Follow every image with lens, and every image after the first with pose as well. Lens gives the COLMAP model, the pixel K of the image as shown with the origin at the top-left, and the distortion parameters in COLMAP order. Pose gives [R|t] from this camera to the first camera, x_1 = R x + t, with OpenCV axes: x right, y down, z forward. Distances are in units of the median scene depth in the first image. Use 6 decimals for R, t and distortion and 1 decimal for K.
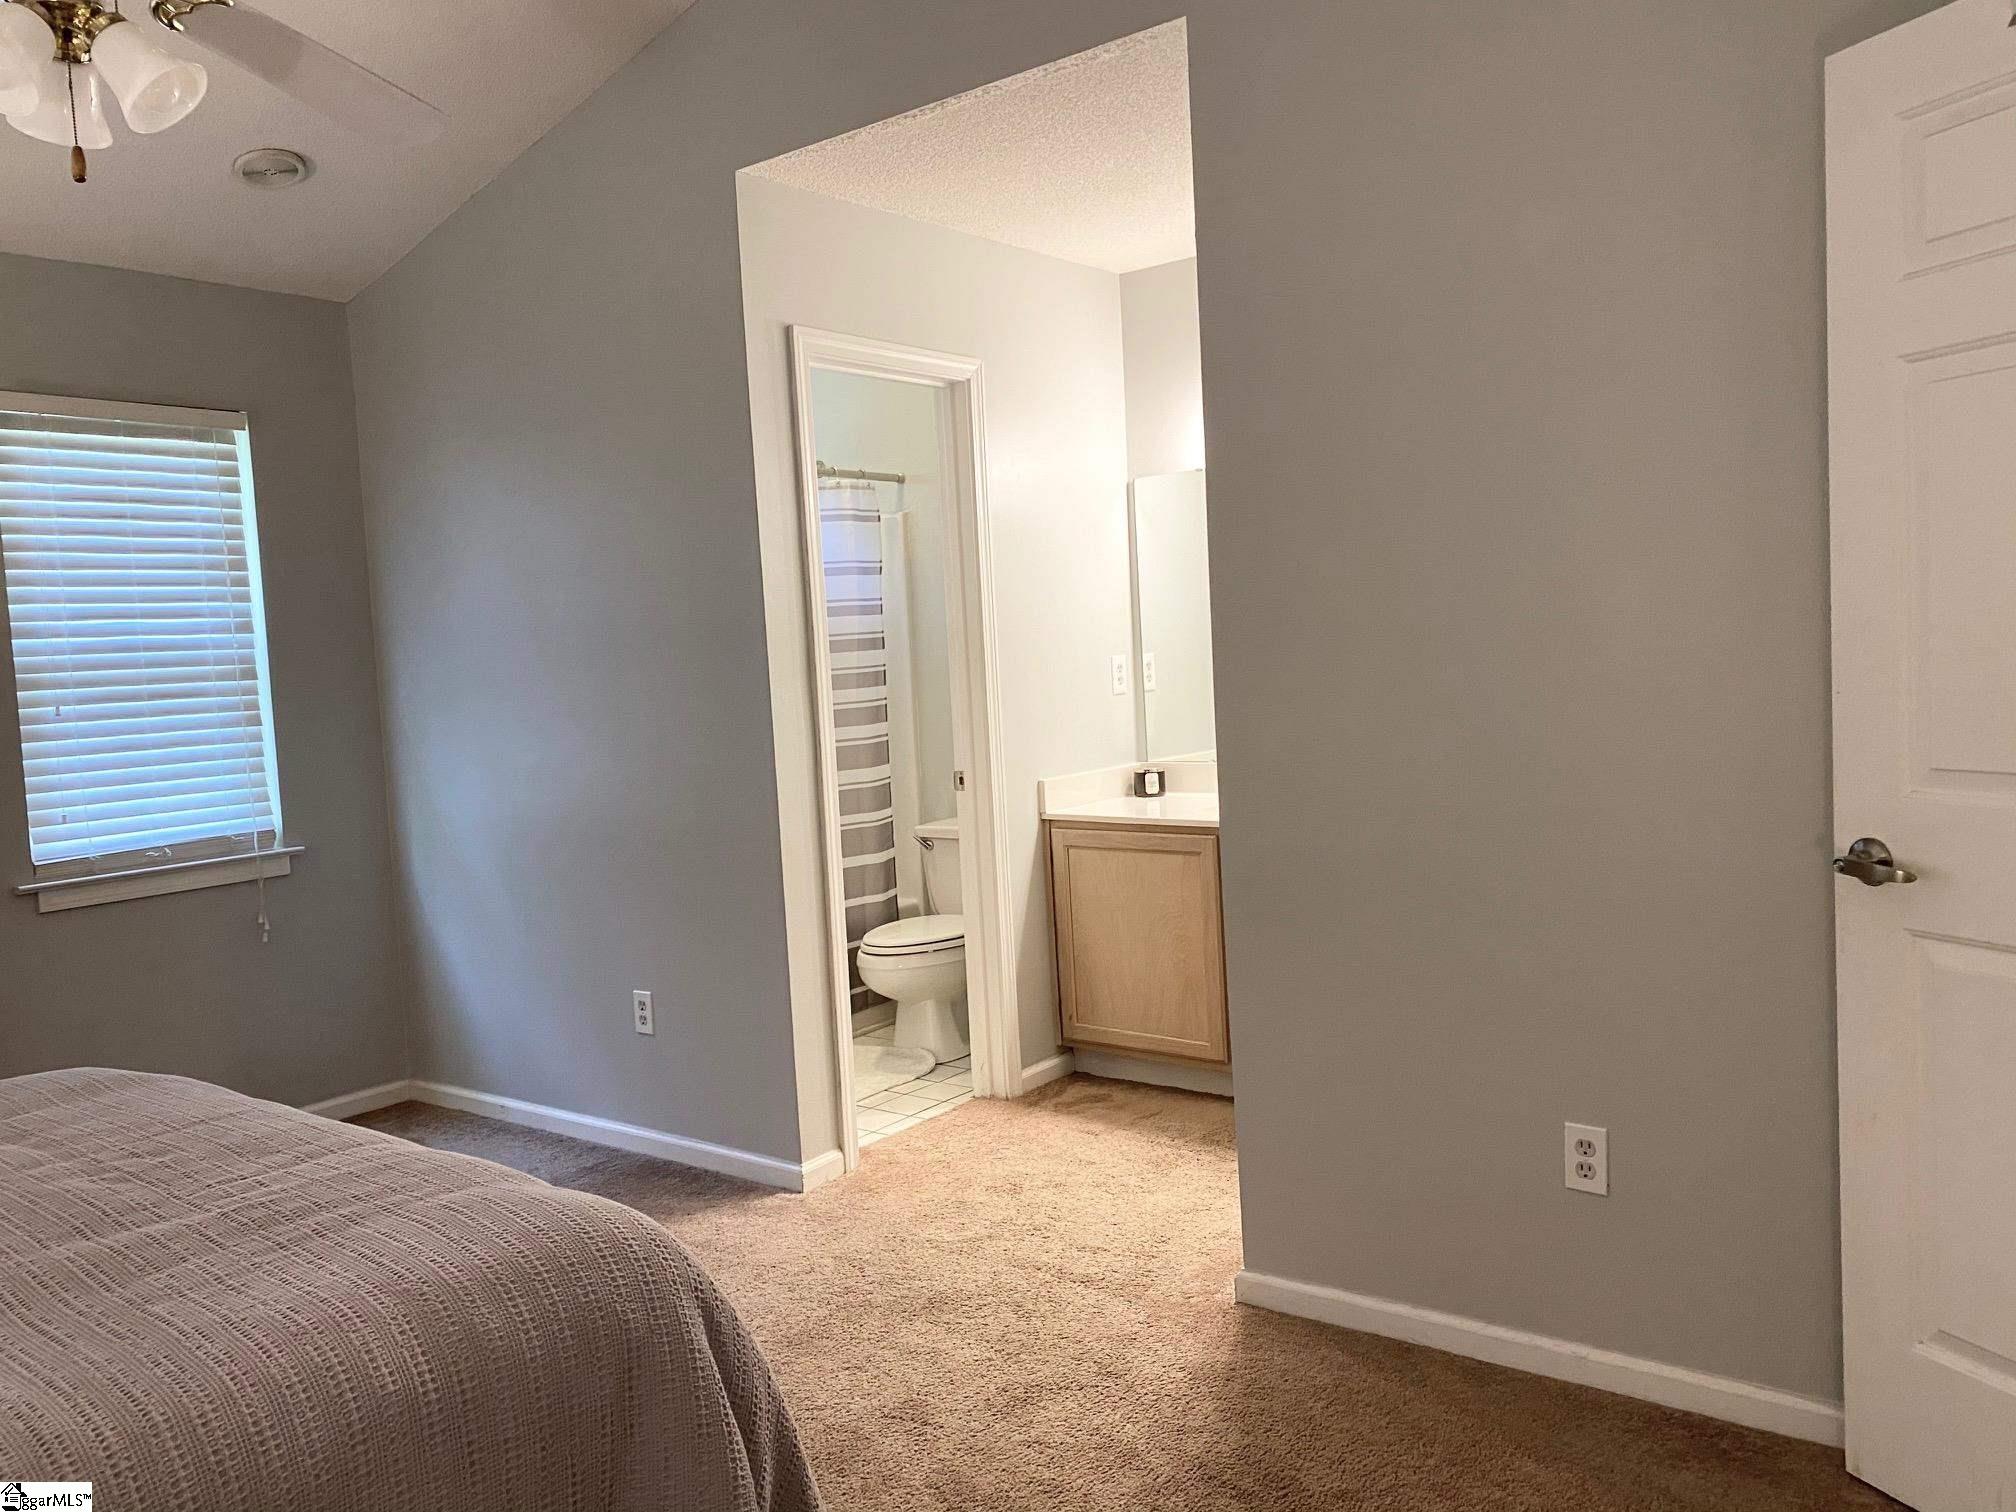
lens RADIAL K [[1530.2, 0, 1011.1], [0, 1530.2, 753.0], [0, 0, 1]] dist [0.031629, -0.058918]
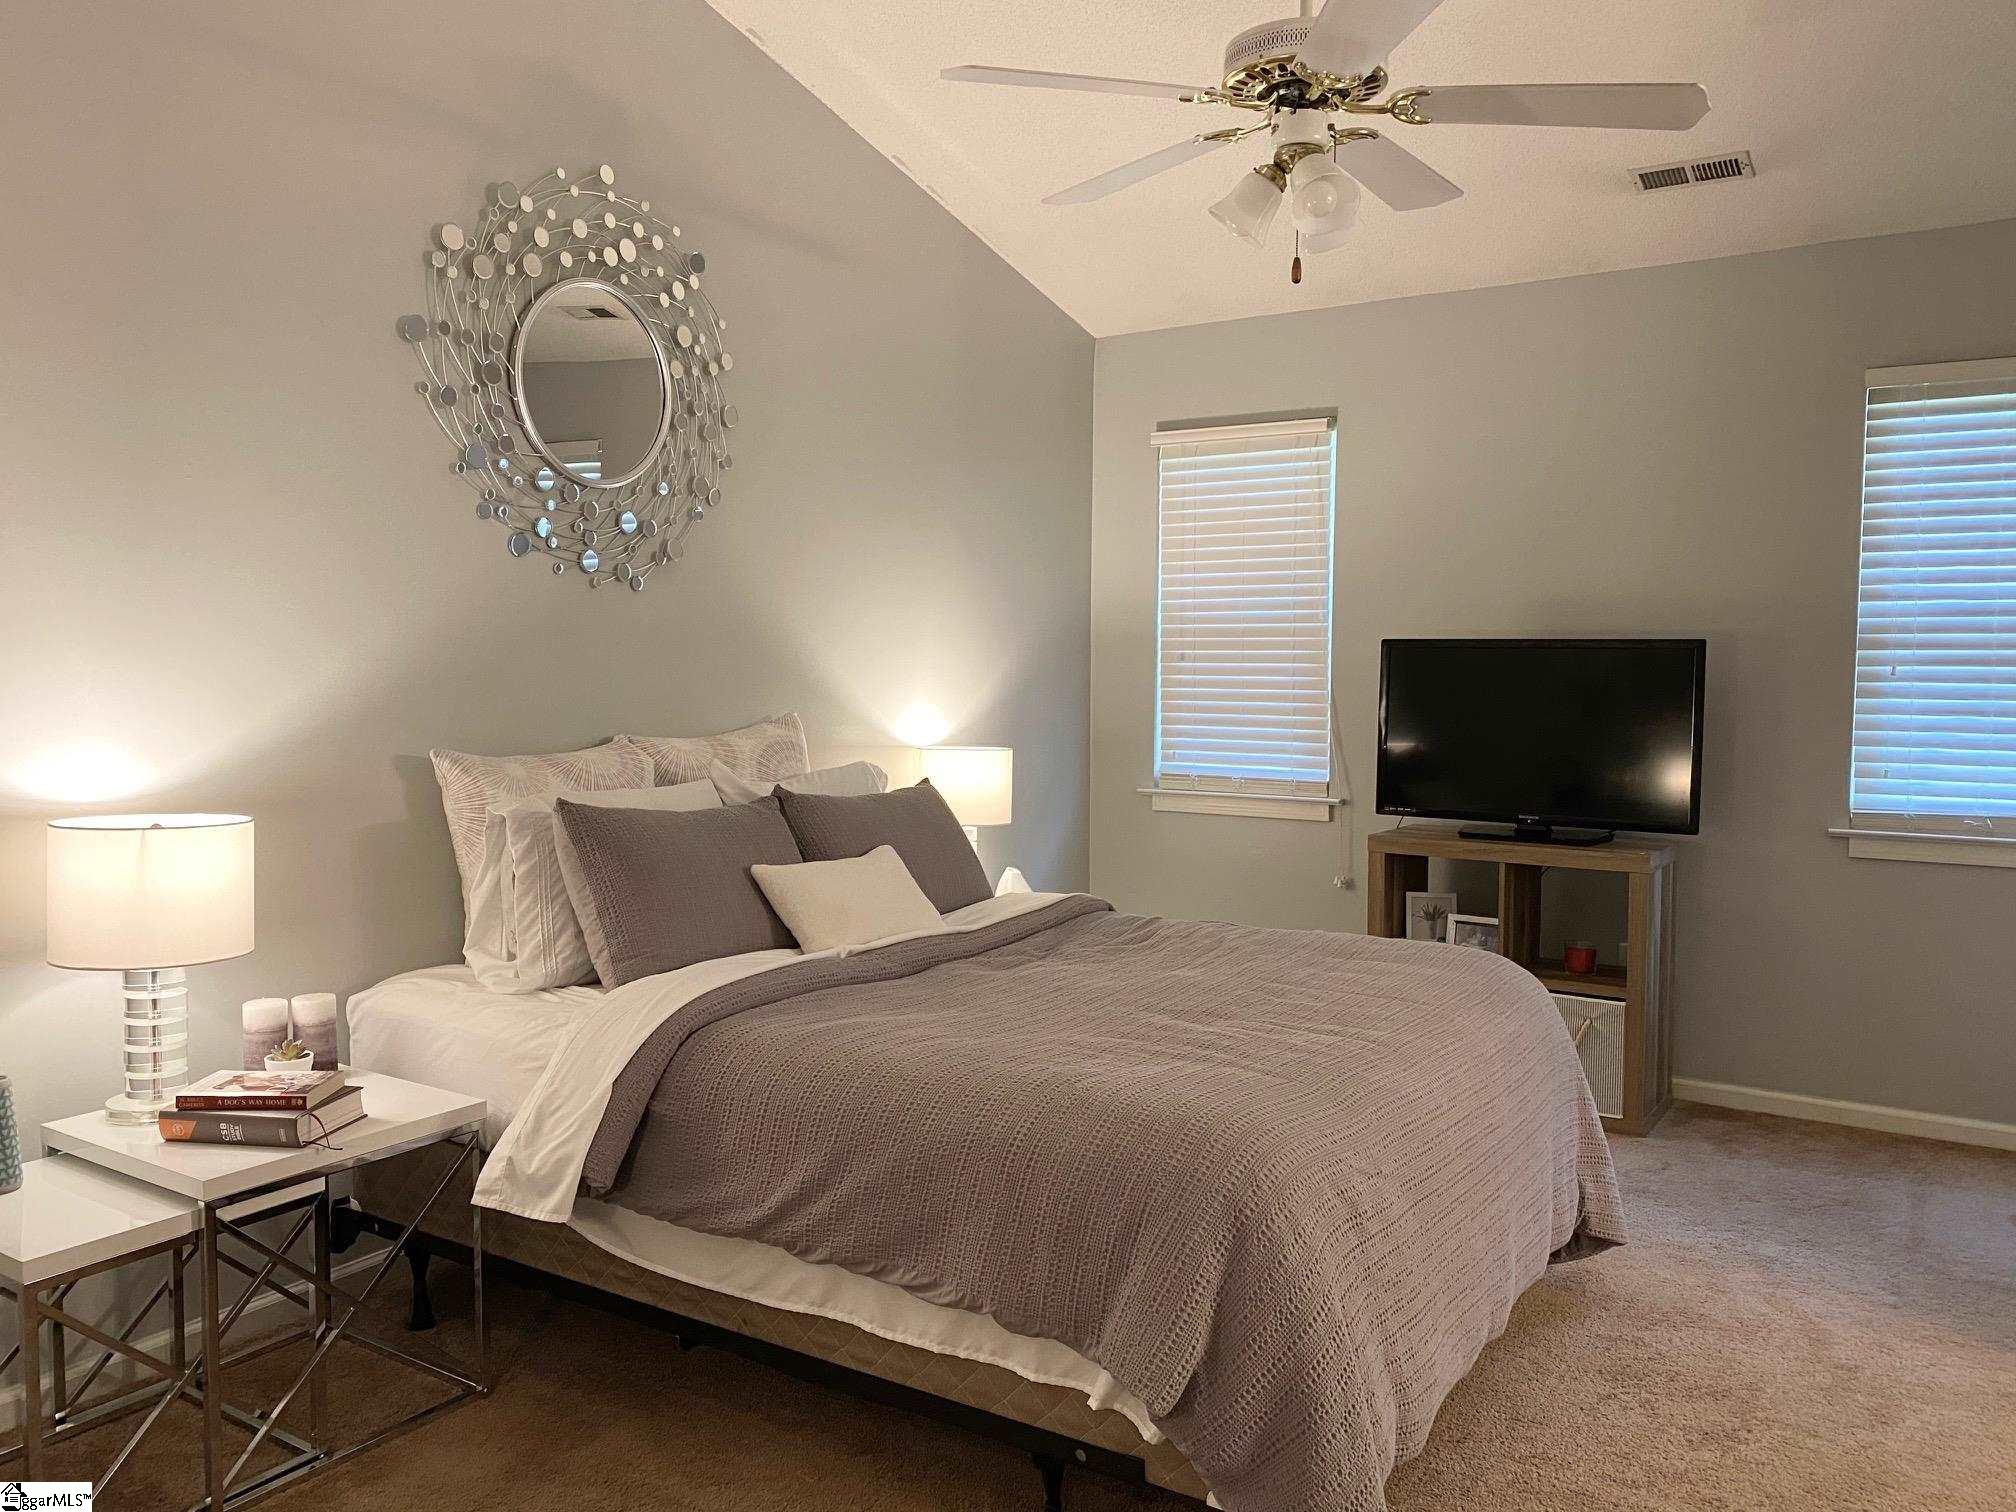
lens RADIAL K [[1530.2, 0, 1010.5], [0, 1530.2, 757.9], [0, 0, 1]] dist [0.031629, -0.058918]
pose [[0.084489, 0.116558, -0.989584, 0.375172], [-0.075933, 0.991000, 0.110242, -0.038533], [0.993527, 0.065827, 0.092579, 0.314510]]
